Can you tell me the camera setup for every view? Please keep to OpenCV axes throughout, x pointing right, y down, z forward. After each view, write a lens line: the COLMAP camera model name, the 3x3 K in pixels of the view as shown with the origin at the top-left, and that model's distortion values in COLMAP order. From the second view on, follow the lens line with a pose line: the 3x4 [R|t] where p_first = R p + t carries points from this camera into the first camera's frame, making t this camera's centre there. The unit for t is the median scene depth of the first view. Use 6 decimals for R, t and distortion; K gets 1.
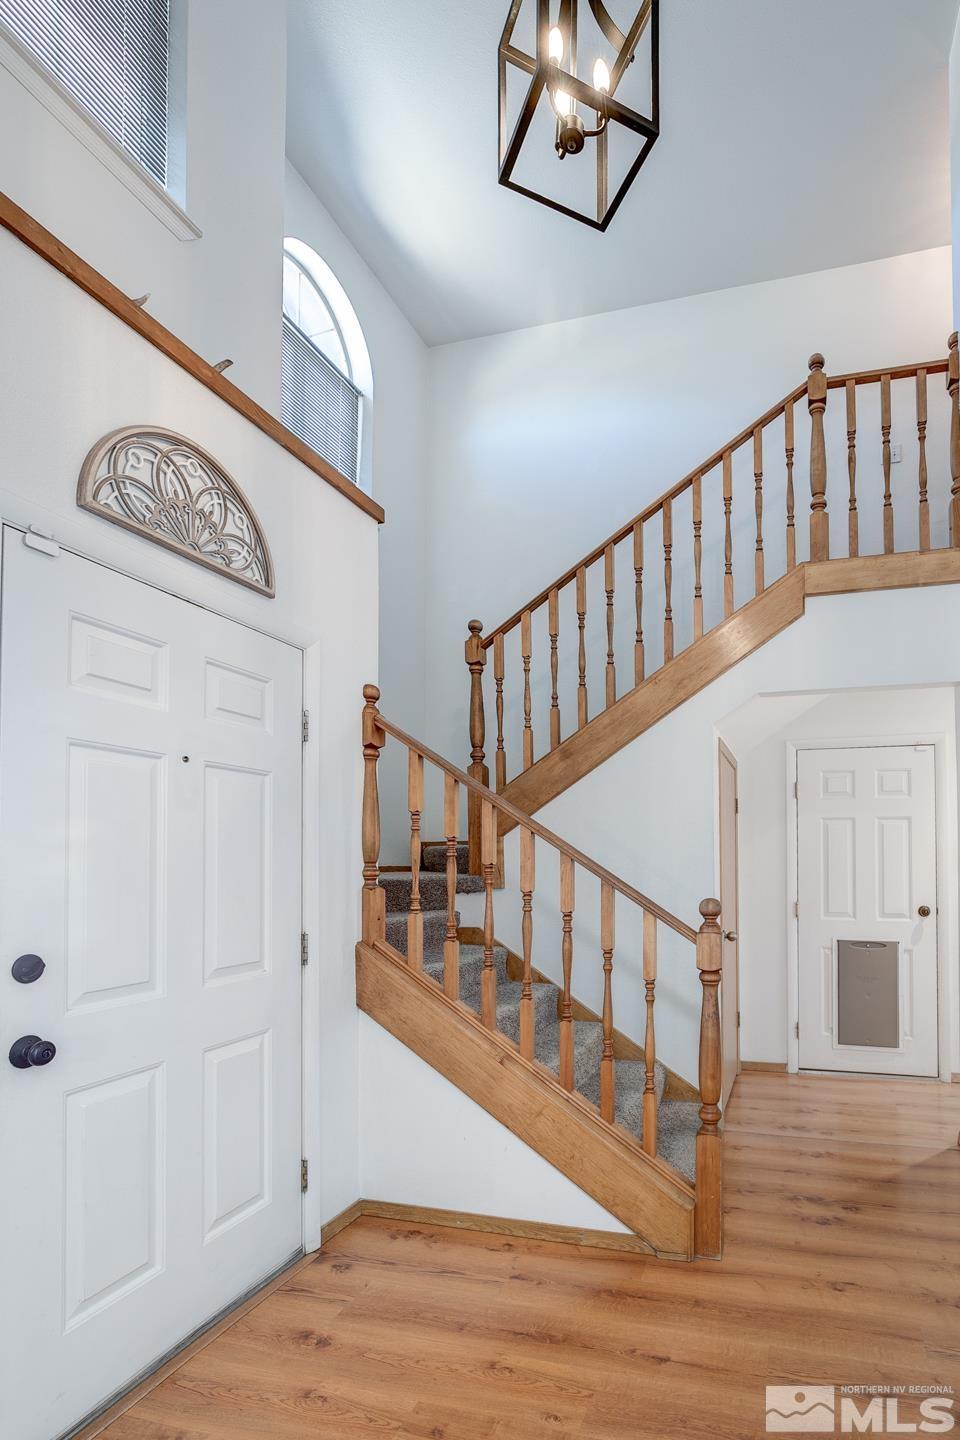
lens RADIAL K [[822.9, 0, 480.0], [0, 822.9, 720.0], [0, 0, 1]] dist [-0.027470, -0.000970]
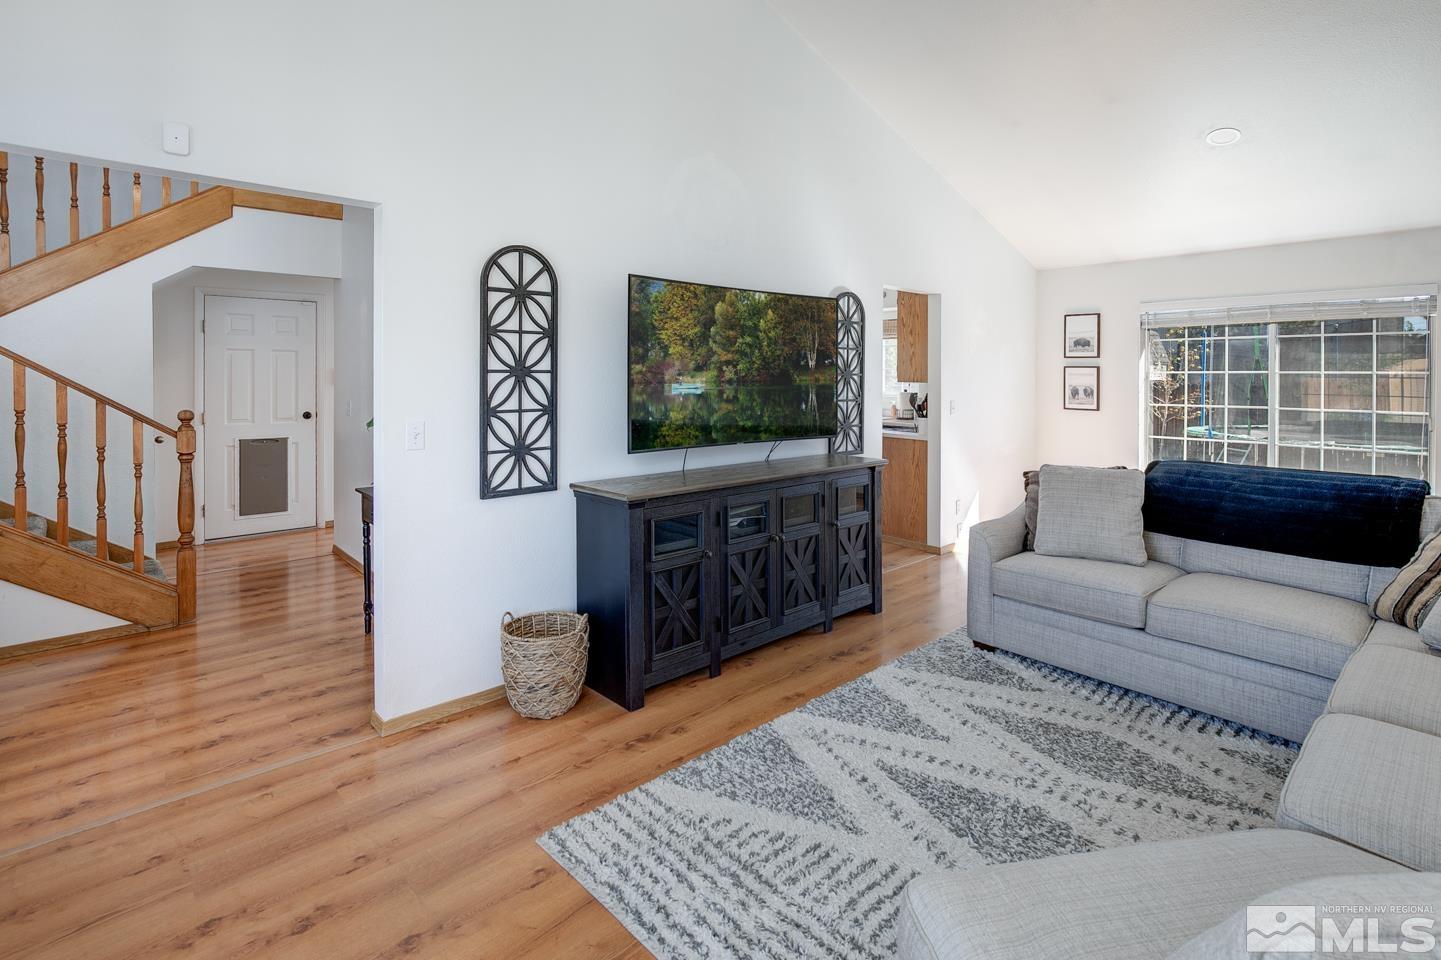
lens RADIAL K [[674.3, 0, 720.5], [0, 674.3, 480.0], [0, 0, 1]] dist [0.000768, 0.000267]
pose [[0.497391, -0.132425, 0.857360, -0.310703], [-0.147382, 0.961016, 0.233937, -0.103761], [-0.854916, -0.242717, 0.458484, -0.485884]]
